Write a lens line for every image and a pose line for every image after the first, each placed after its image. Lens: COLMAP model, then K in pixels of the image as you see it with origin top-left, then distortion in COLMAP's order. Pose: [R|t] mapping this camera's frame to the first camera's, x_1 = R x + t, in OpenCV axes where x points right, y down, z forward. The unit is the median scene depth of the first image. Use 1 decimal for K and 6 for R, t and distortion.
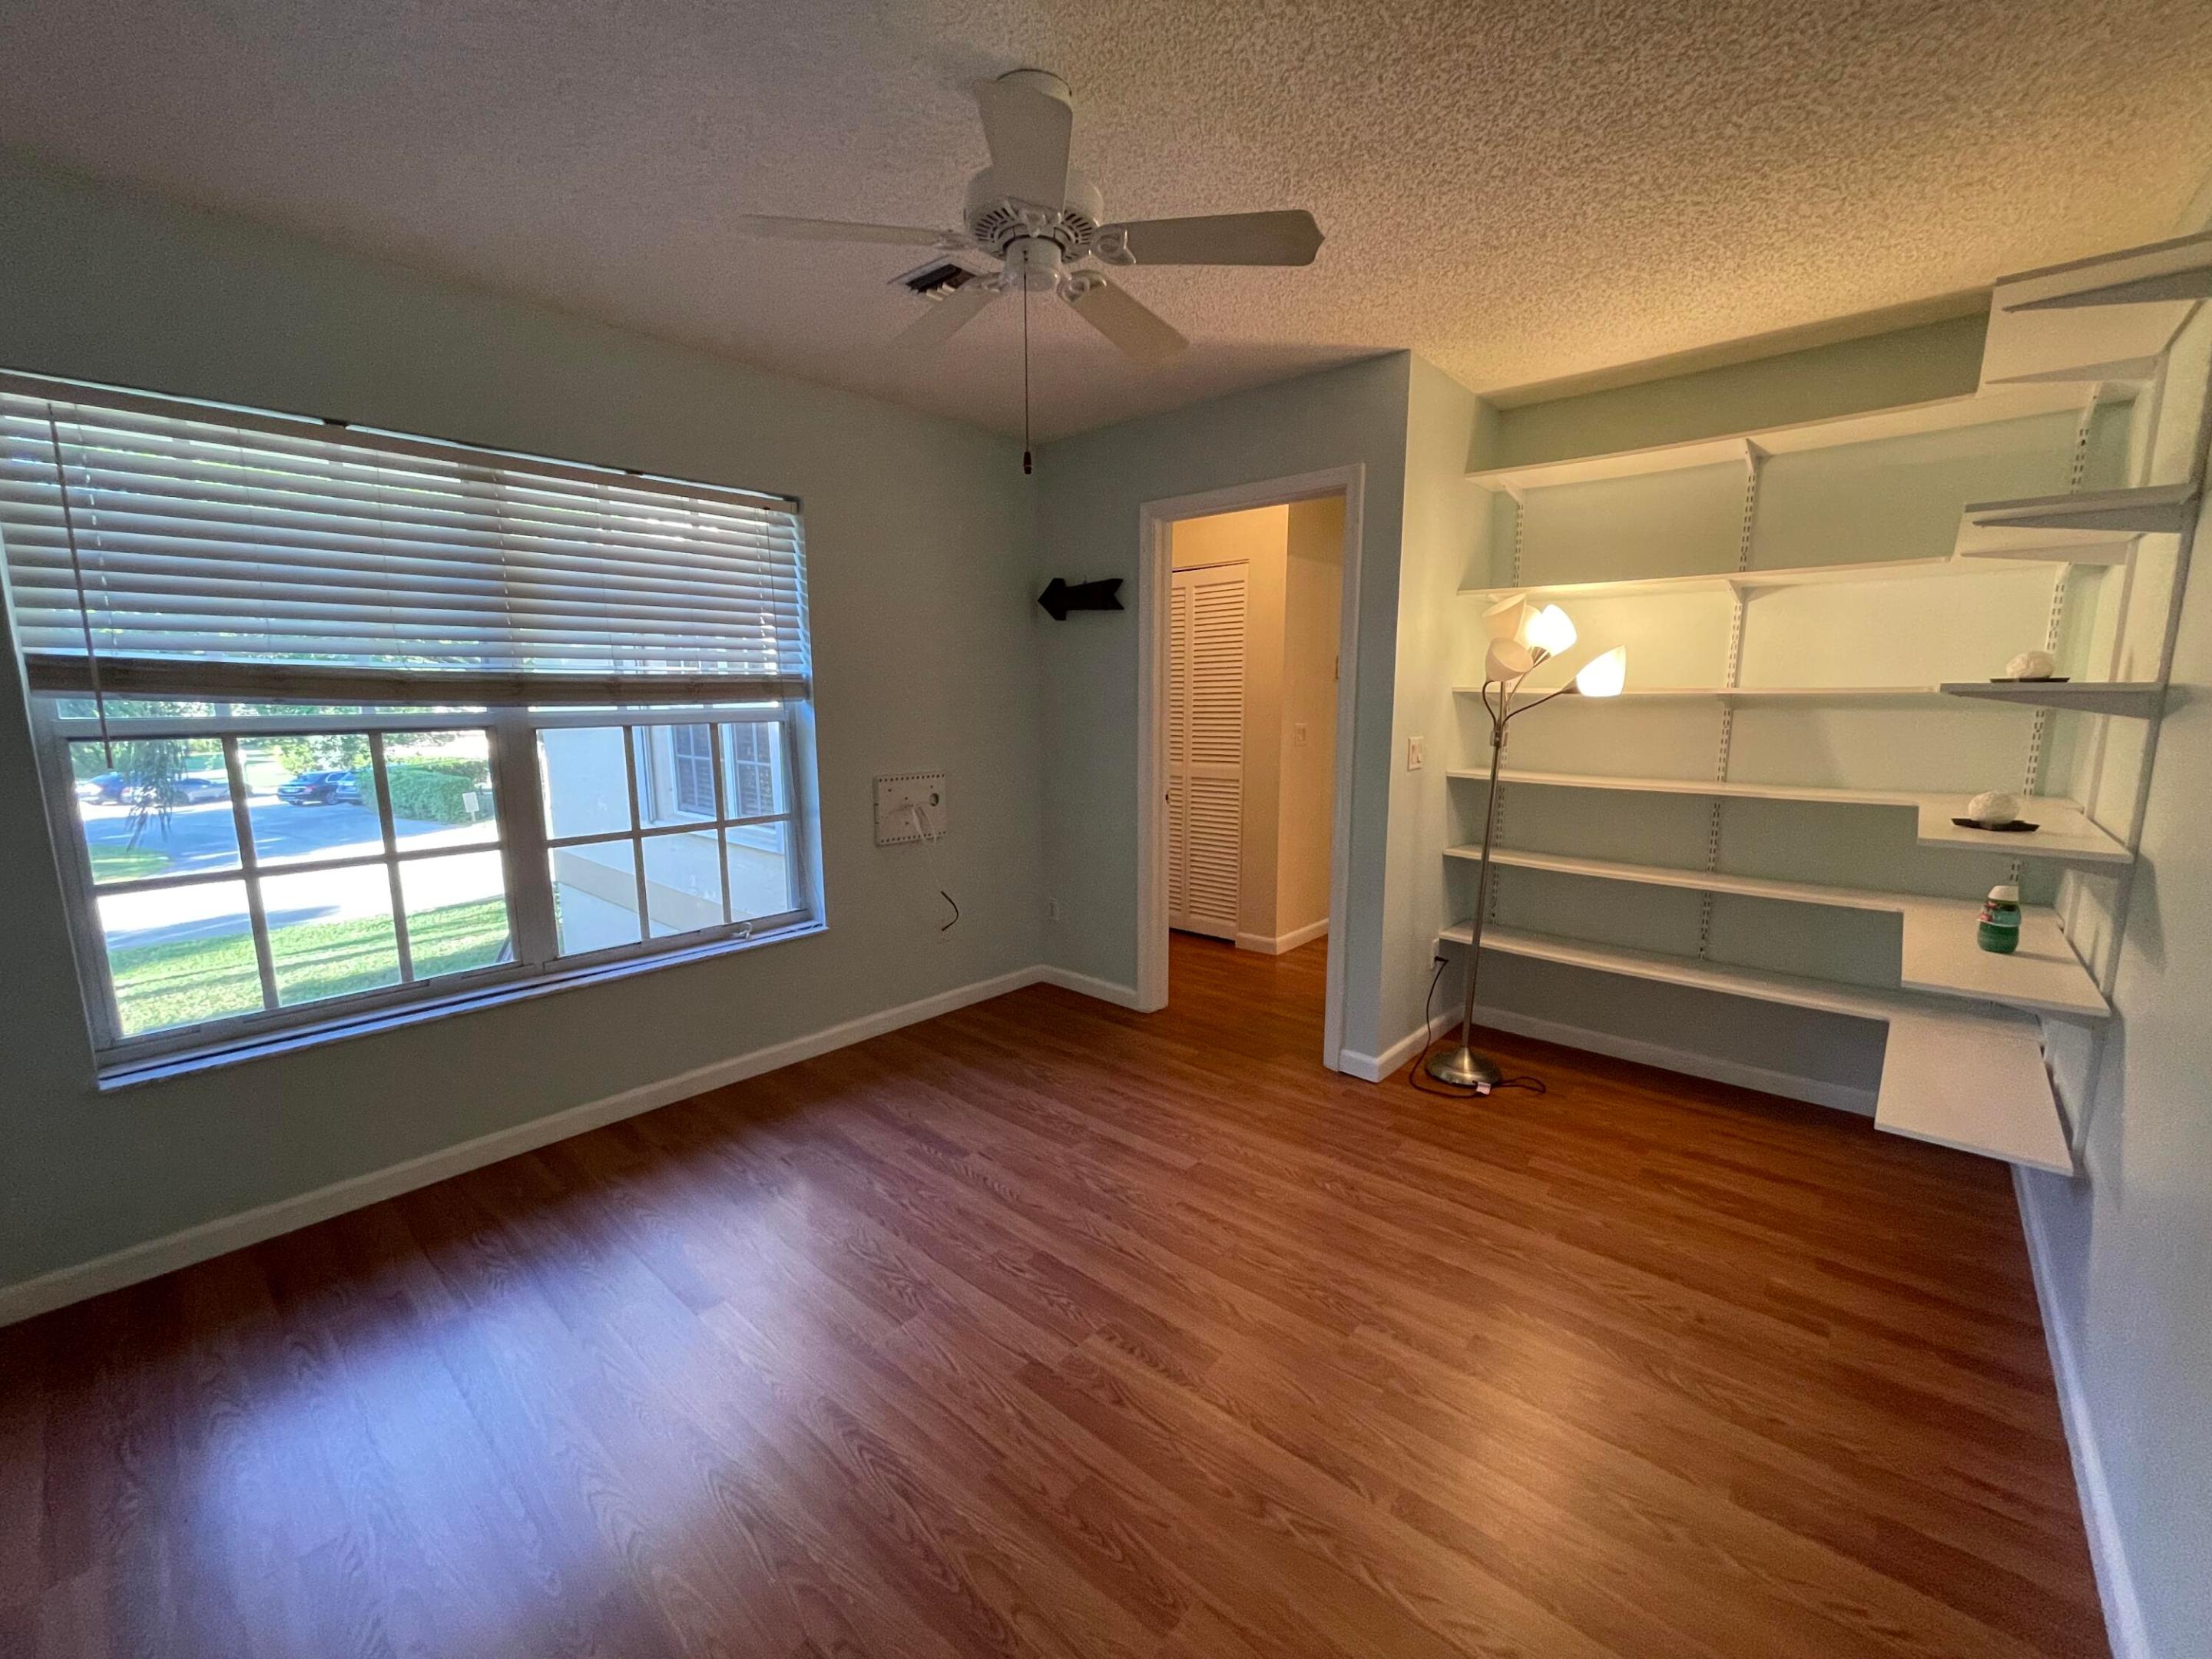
lens RADIAL K [[893.9, 0, 1112.0], [0, 893.9, 831.2], [0, 0, 1]] dist [0.000236, 0.000381]
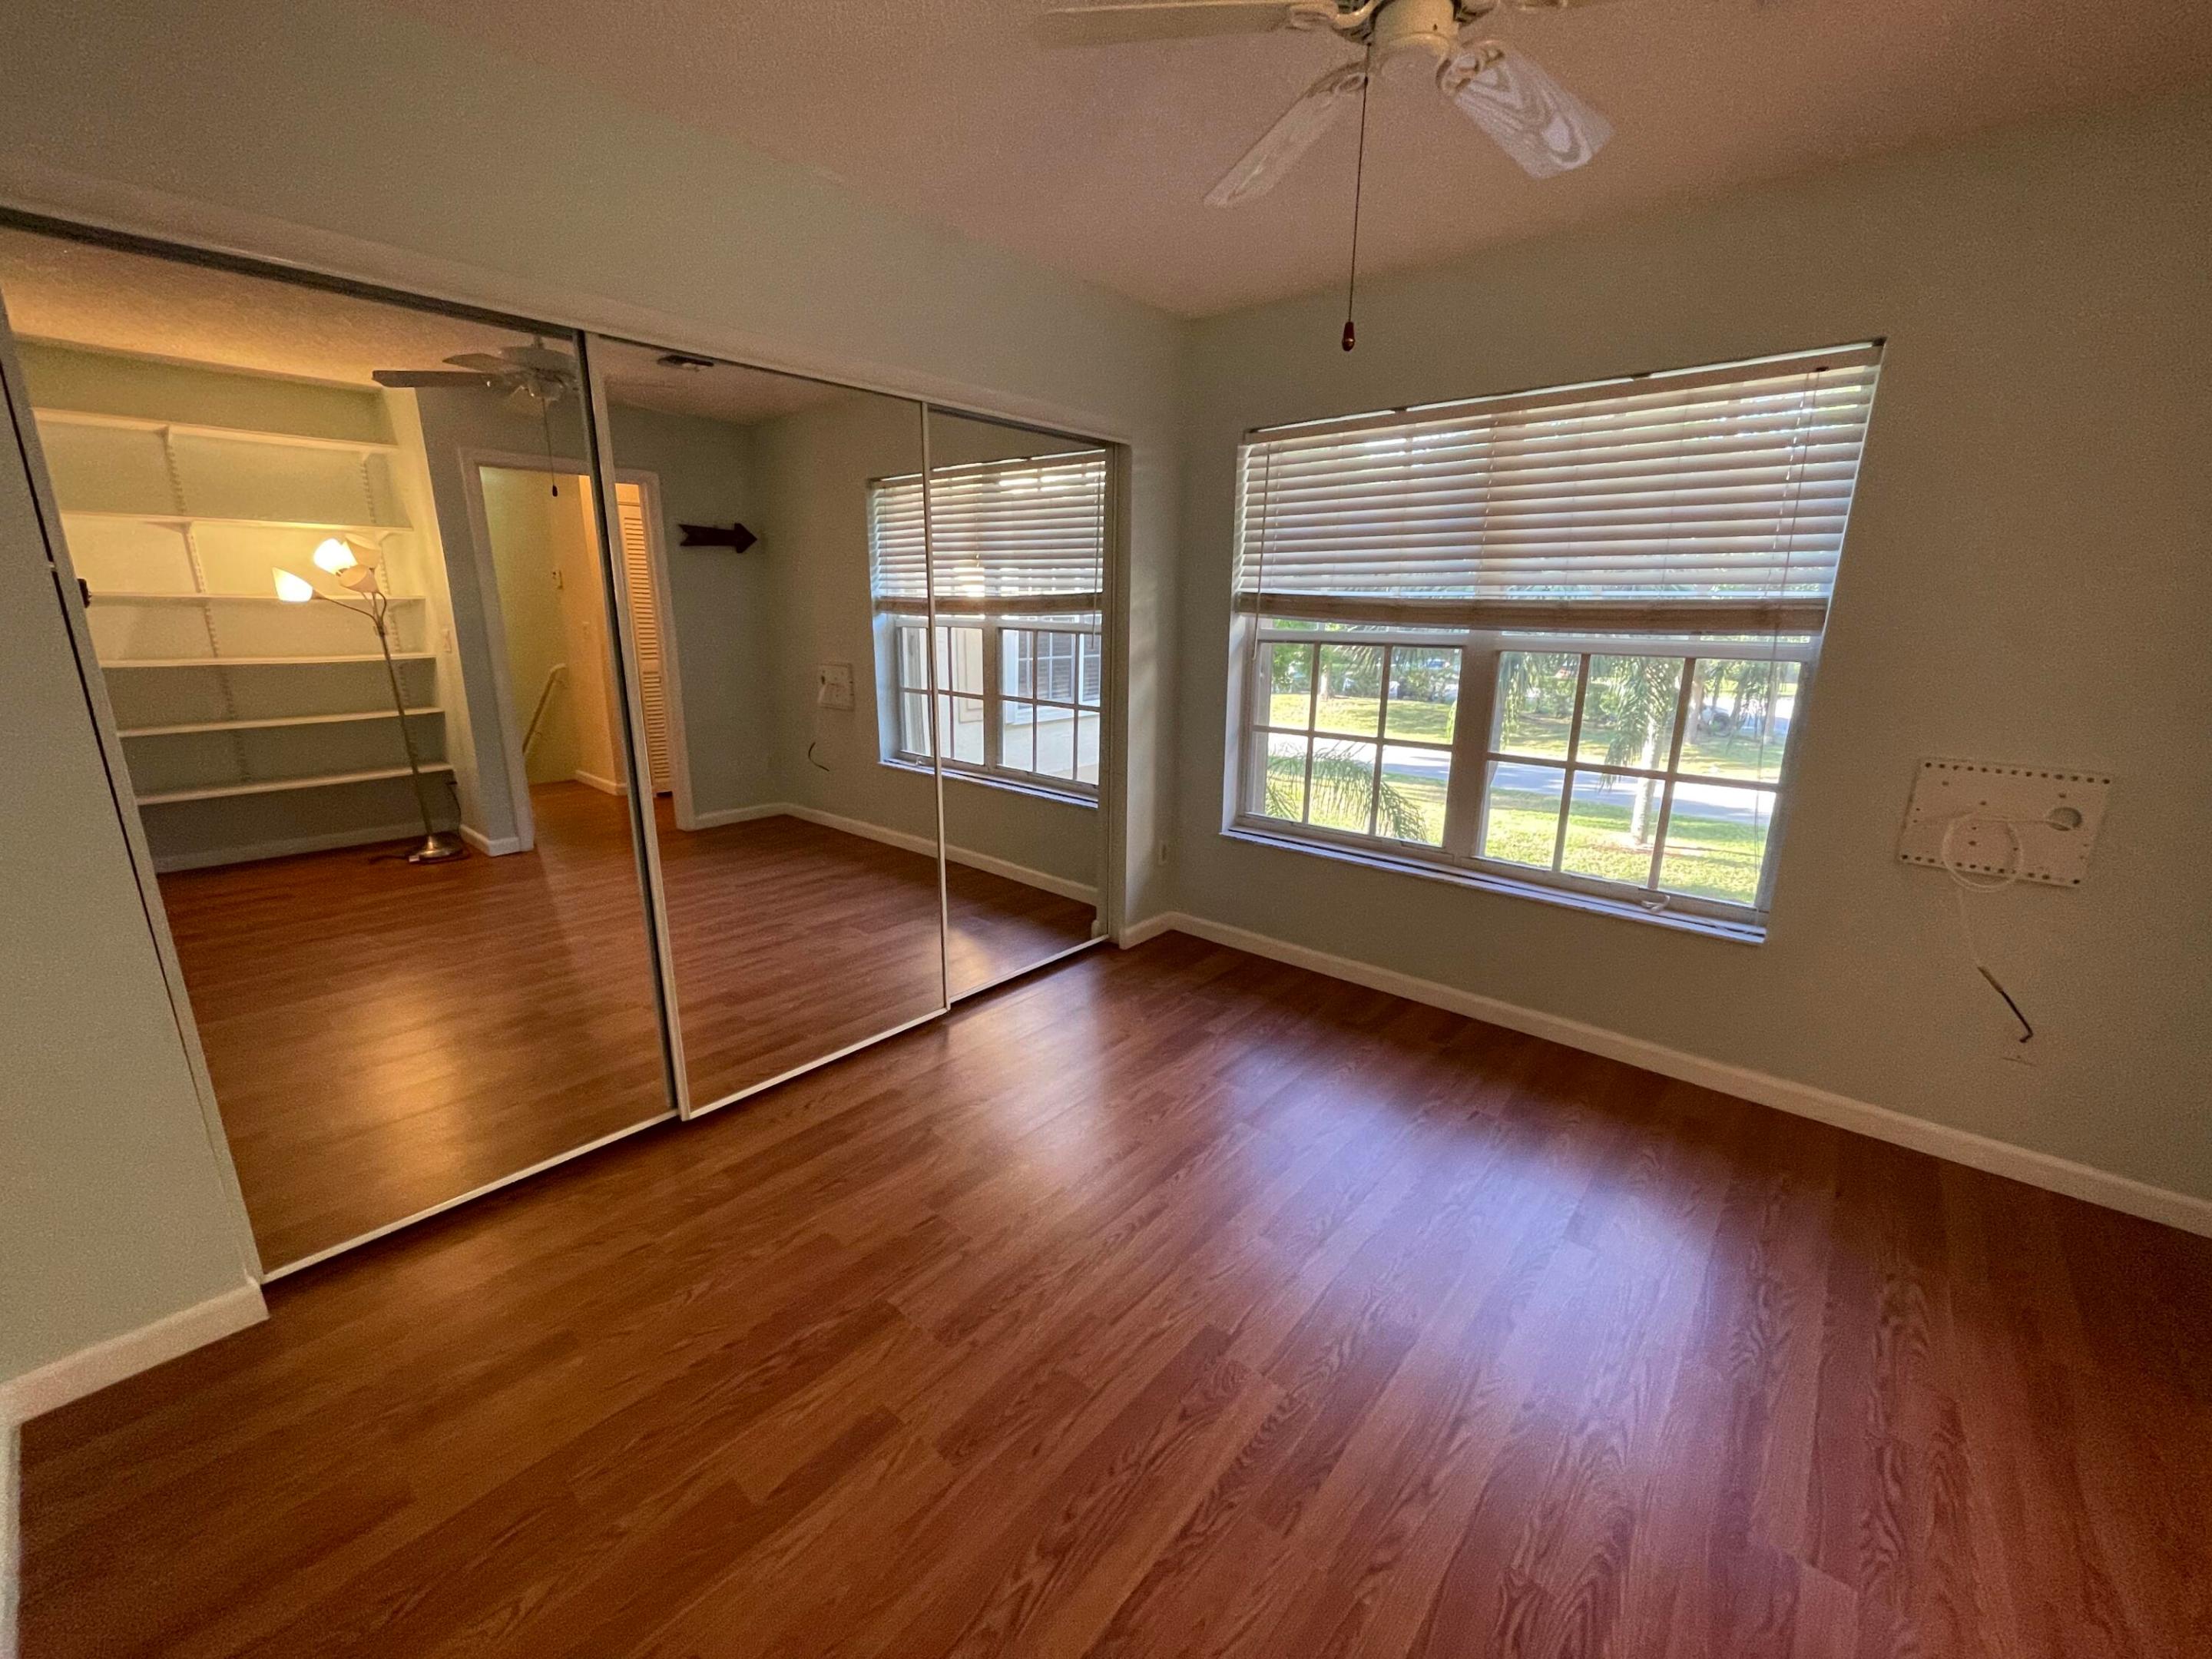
lens RADIAL K [[893.9, 0, 1107.8], [0, 893.9, 834.4], [0, 0, 1]] dist [0.000236, 0.000381]
pose [[0.009199, 0.243239, -0.969923, 0.467434], [-0.170102, 0.956207, 0.238187, -0.077286], [0.985384, 0.162794, 0.050172, 0.495784]]
